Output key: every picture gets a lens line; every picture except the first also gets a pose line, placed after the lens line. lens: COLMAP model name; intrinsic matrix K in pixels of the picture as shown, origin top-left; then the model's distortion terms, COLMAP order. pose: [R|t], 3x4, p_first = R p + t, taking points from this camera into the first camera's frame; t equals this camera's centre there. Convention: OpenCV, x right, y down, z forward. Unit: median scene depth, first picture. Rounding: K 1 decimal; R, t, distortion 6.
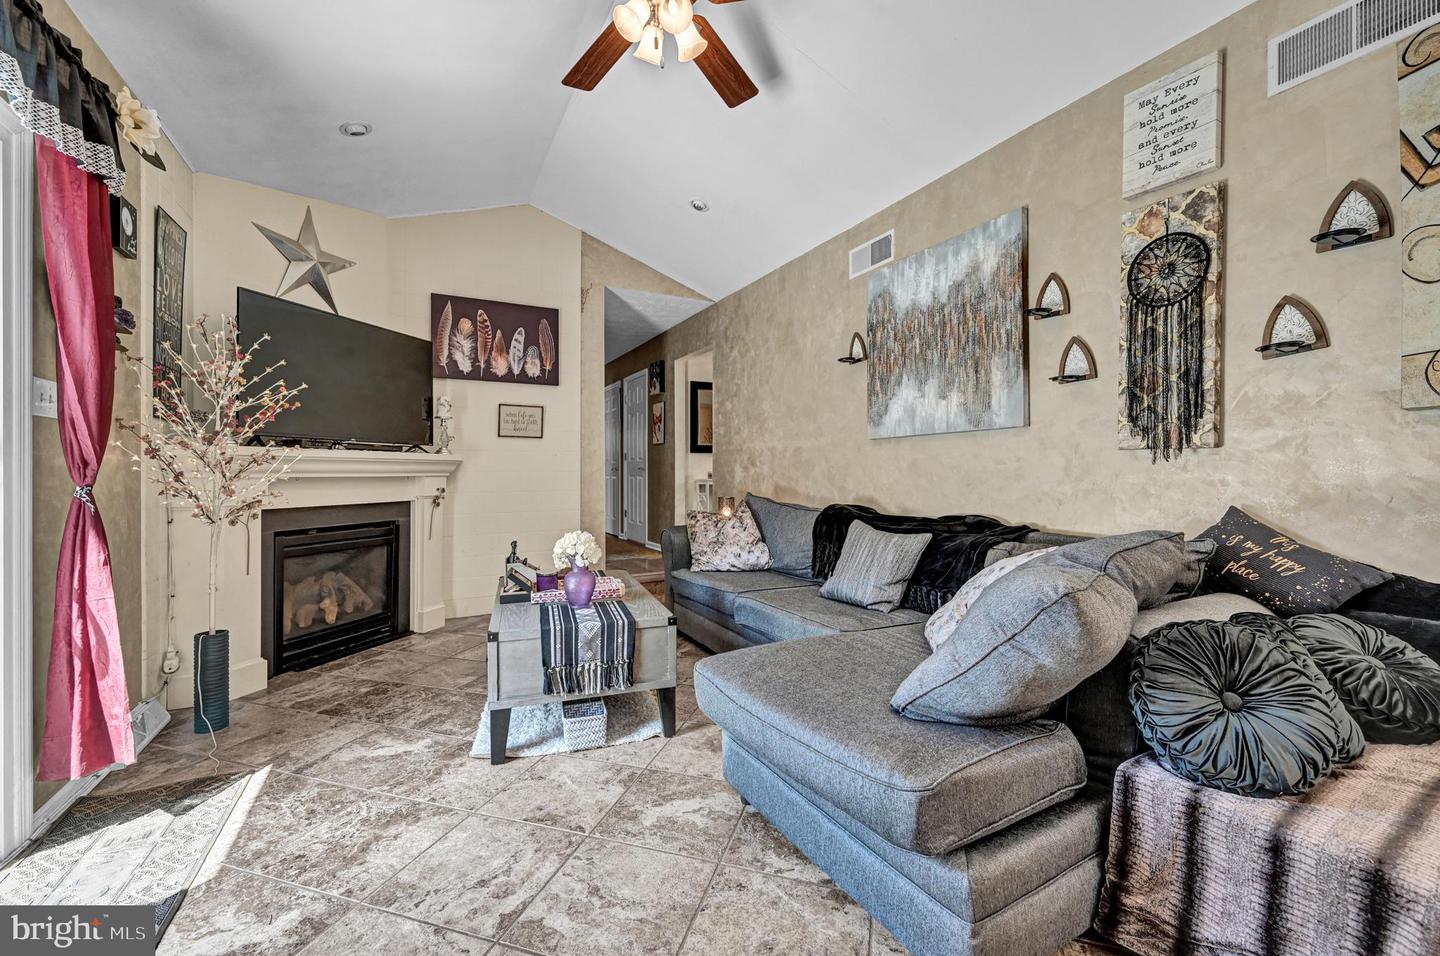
lens RADIAL K [[572.0, 0, 721.9], [0, 572.0, 469.6], [0, 0, 1]] dist [-0.000271, -0.000005]
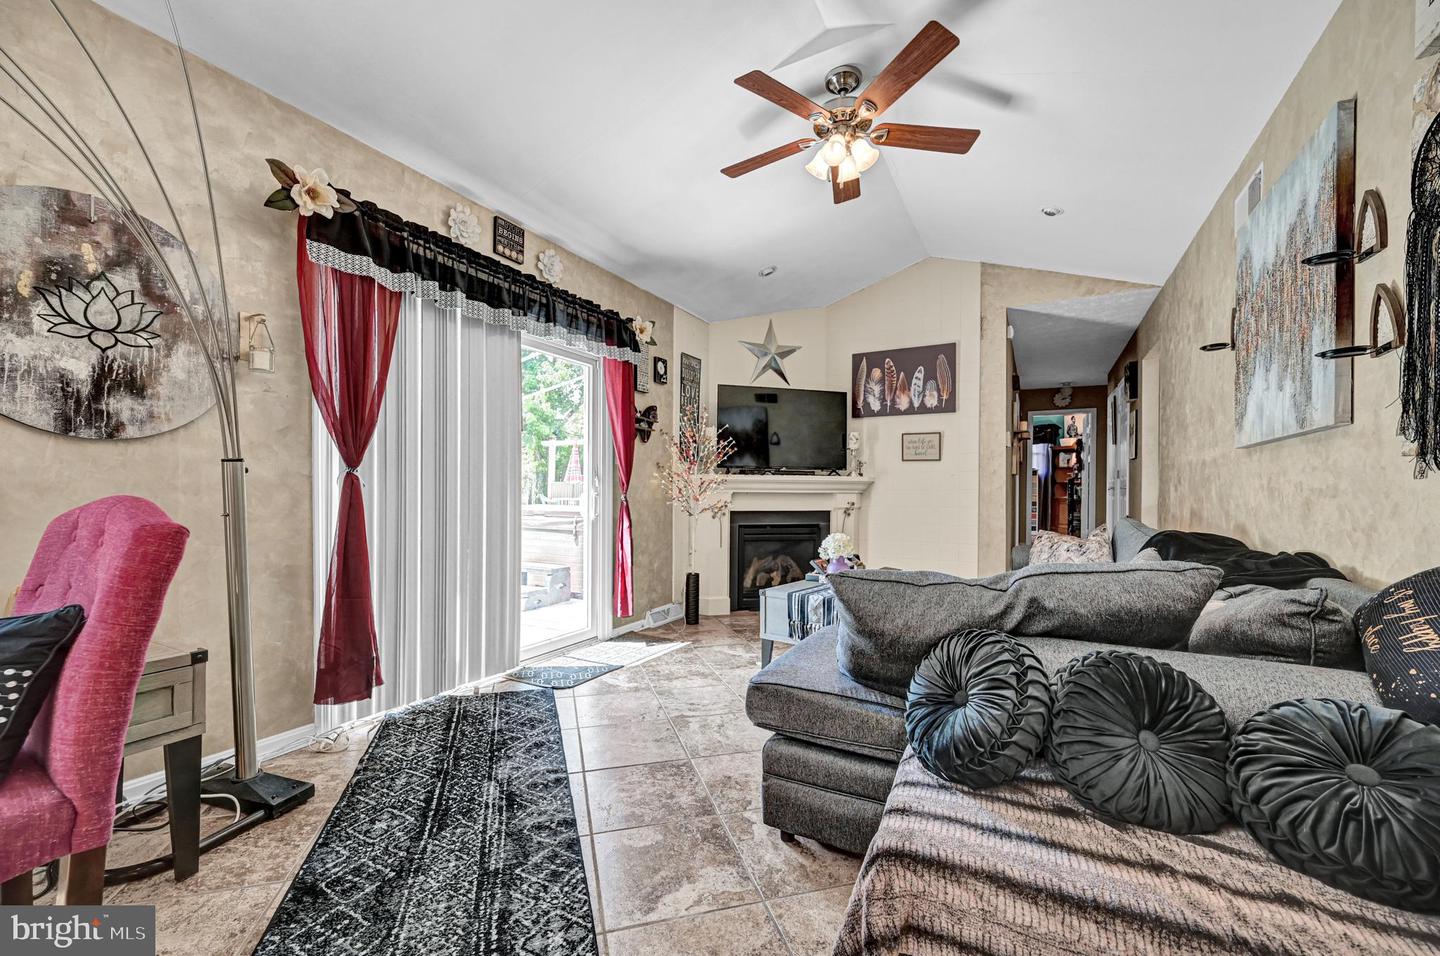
lens RADIAL K [[588.6, 0, 717.0], [0, 588.6, 489.2], [0, 0, 1]] dist [-0.000296, -0.000111]
pose [[0.547107, 0.002589, -0.837059, 0.452682], [-0.003760, 0.999993, 0.000635, 0.002584], [0.837054, 0.002800, 0.547113, -0.000772]]
